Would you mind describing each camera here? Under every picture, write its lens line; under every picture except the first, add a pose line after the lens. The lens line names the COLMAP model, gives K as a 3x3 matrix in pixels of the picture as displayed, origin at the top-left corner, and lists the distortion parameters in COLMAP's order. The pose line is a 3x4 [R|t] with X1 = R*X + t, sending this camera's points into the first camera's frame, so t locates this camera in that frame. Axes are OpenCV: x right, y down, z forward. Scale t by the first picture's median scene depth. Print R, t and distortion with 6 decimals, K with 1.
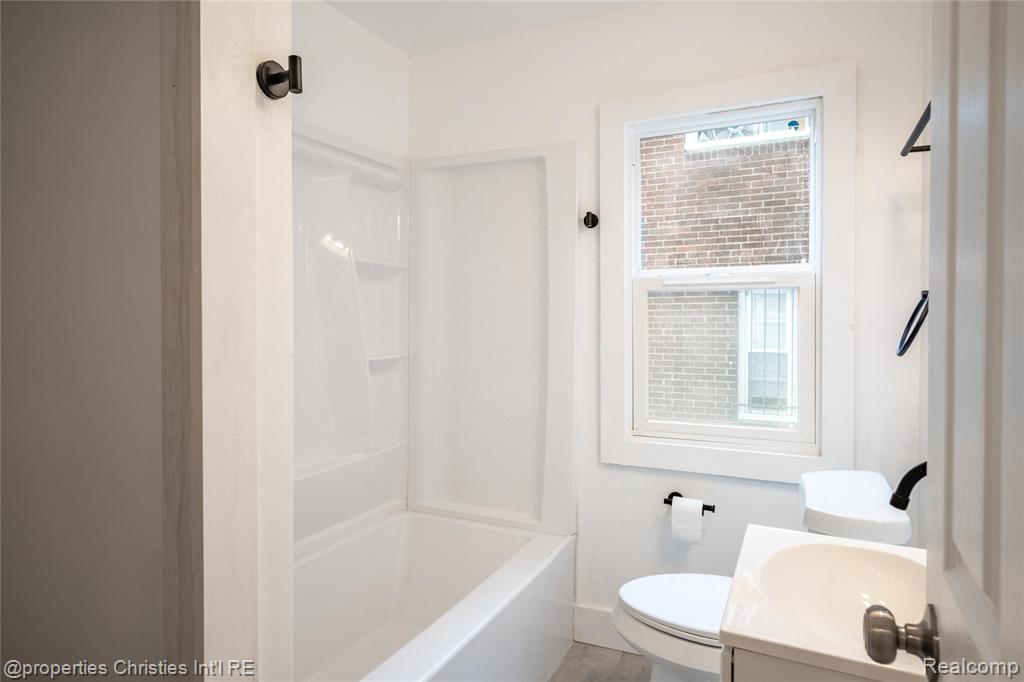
lens RADIAL K [[599.1, 0, 480.6], [0, 599.1, 332.4], [0, 0, 1]] dist [0.005146, -0.003556]
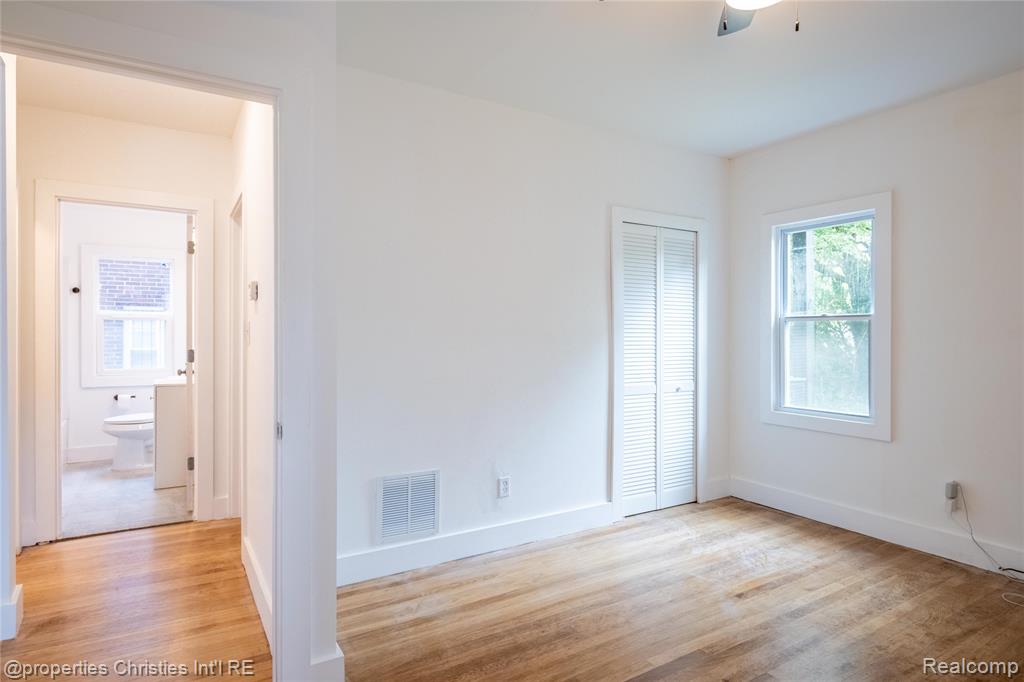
lens RADIAL K [[564.6, 0, 517.5], [0, 564.6, 332.2], [0, 0, 1]] dist [0.031851, 0.000348]
pose [[0.501593, -0.000270, 0.865104, -0.951987], [0.013900, 0.999873, -0.007747, 0.030523], [-0.864992, 0.015910, 0.501533, -1.754483]]
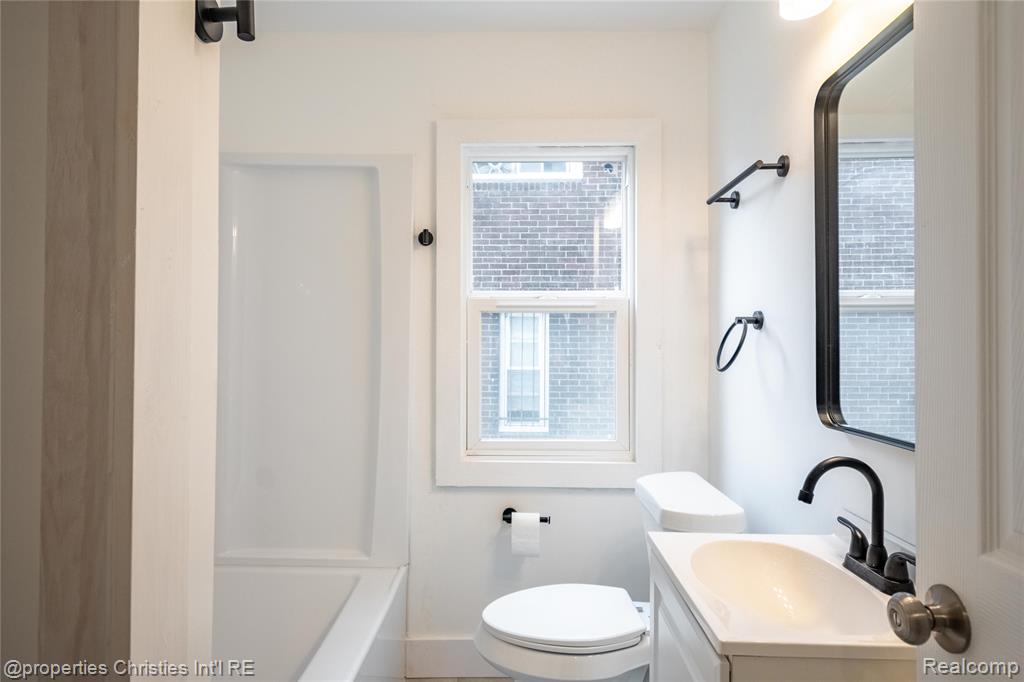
lens RADIAL K [[599.1, 0, 485.8], [0, 599.1, 334.8], [0, 0, 1]] dist [0.005146, -0.003556]
pose [[0.905486, 0.009272, 0.424274, -0.141417], [0.002852, 0.999606, -0.027932, -0.001021], [-0.424366, 0.026502, 0.905103, 0.076980]]
